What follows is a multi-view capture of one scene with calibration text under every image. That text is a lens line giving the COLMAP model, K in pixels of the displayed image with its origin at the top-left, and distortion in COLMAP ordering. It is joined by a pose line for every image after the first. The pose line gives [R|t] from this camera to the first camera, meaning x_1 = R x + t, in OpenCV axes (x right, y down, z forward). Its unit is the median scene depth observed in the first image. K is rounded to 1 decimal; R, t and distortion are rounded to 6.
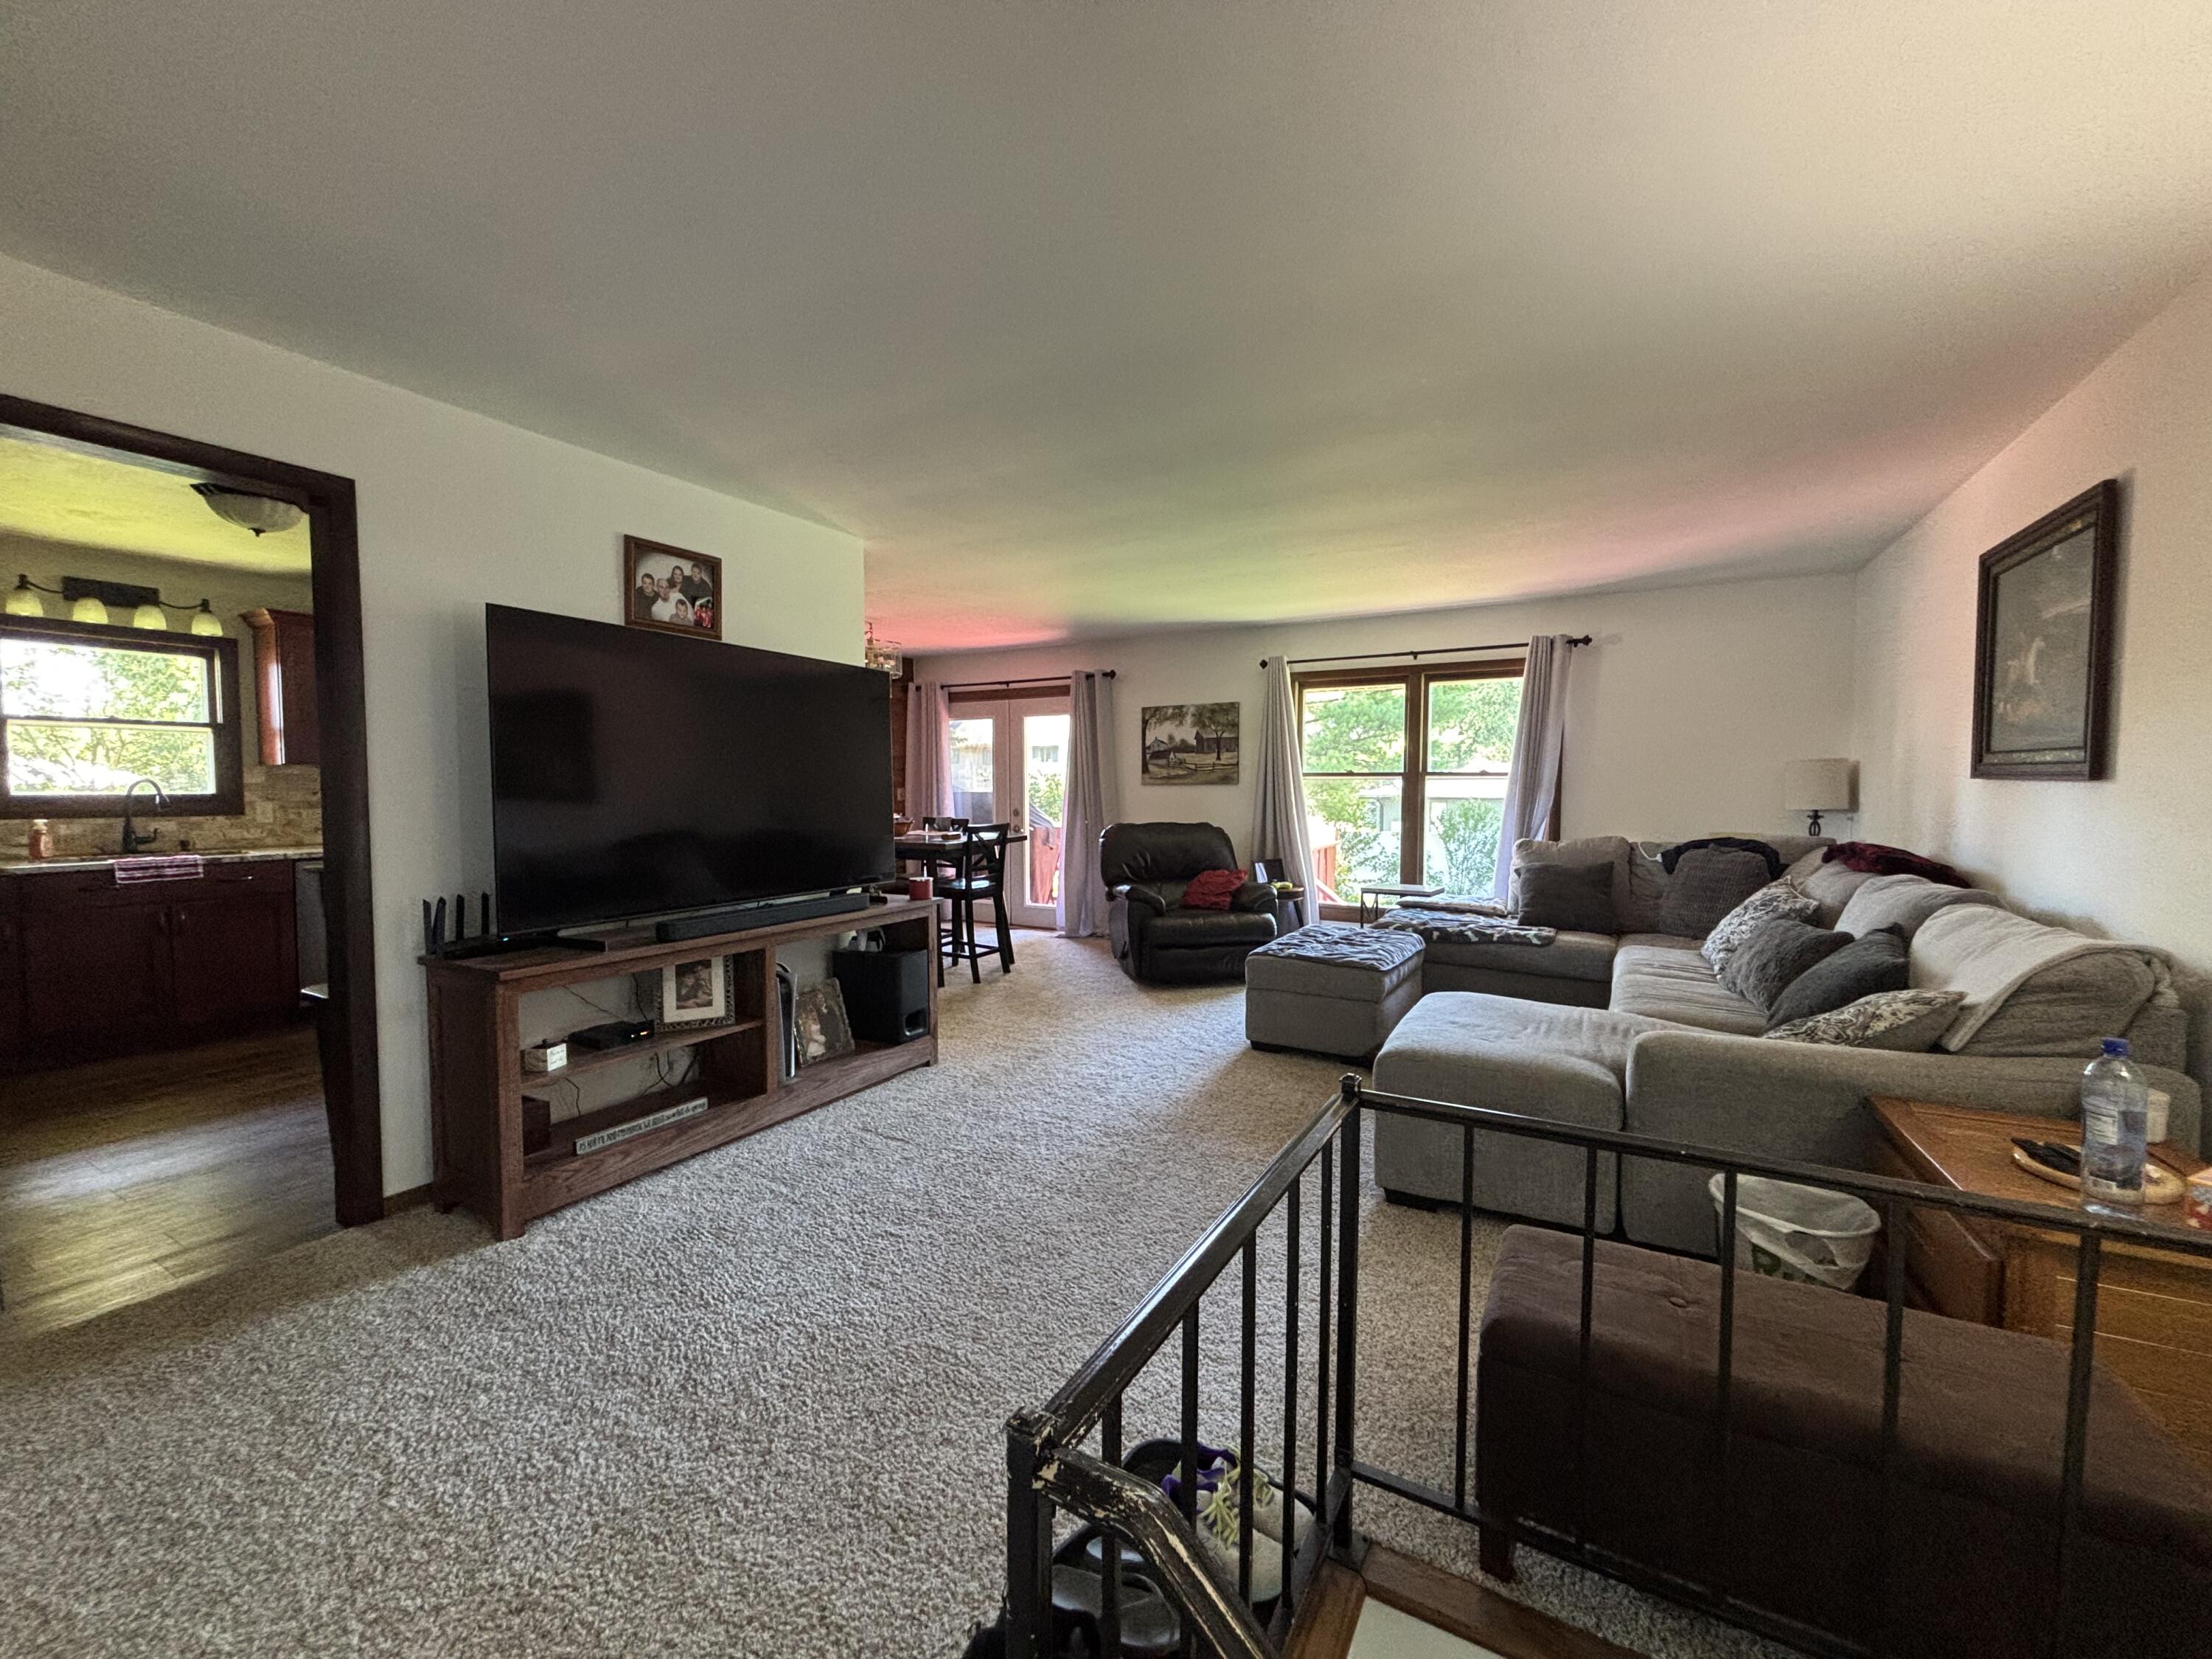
lens RADIAL K [[887.9, 0, 1093.4], [0, 887.9, 829.1], [0, 0, 1]] dist [0.001205, -0.000510]
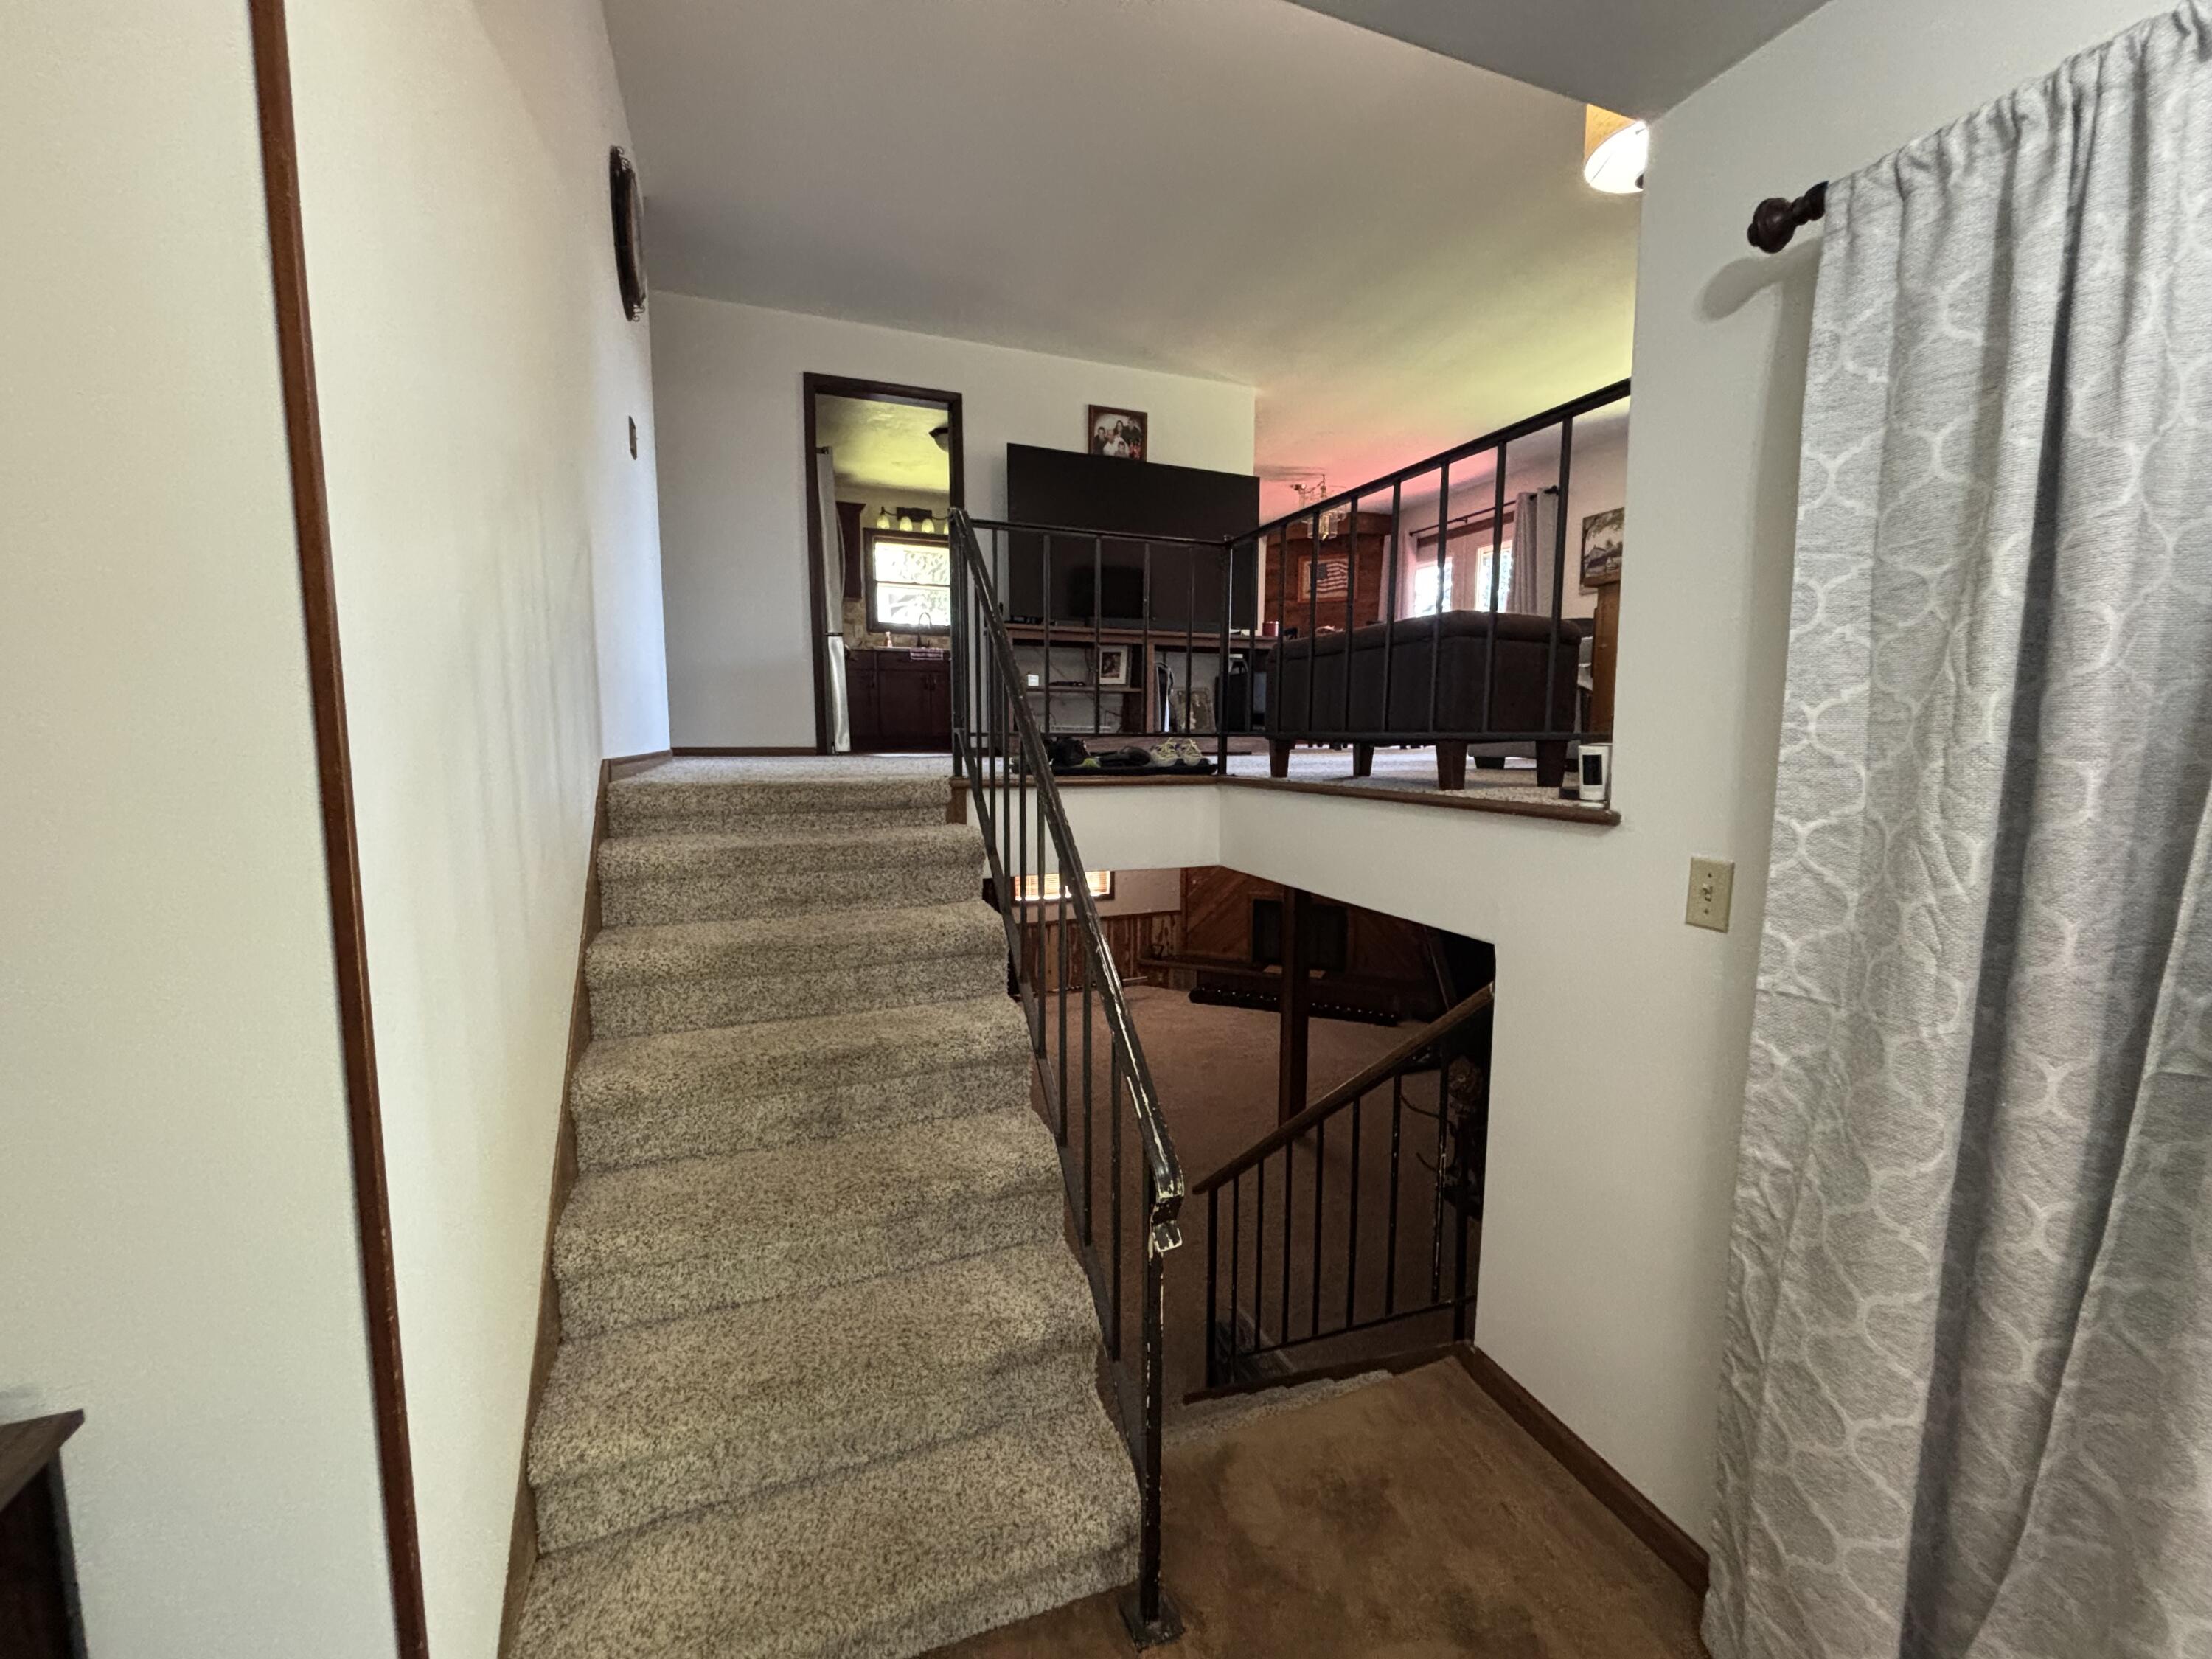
lens RADIAL K [[887.9, 0, 1107.8], [0, 887.9, 822.0], [0, 0, 1]] dist [0.001205, -0.000510]
pose [[0.781338, 0.063363, -0.620883, 0.532948], [-0.032470, 0.997613, 0.060949, 0.316186], [0.623263, -0.027461, 0.781530, -0.297296]]
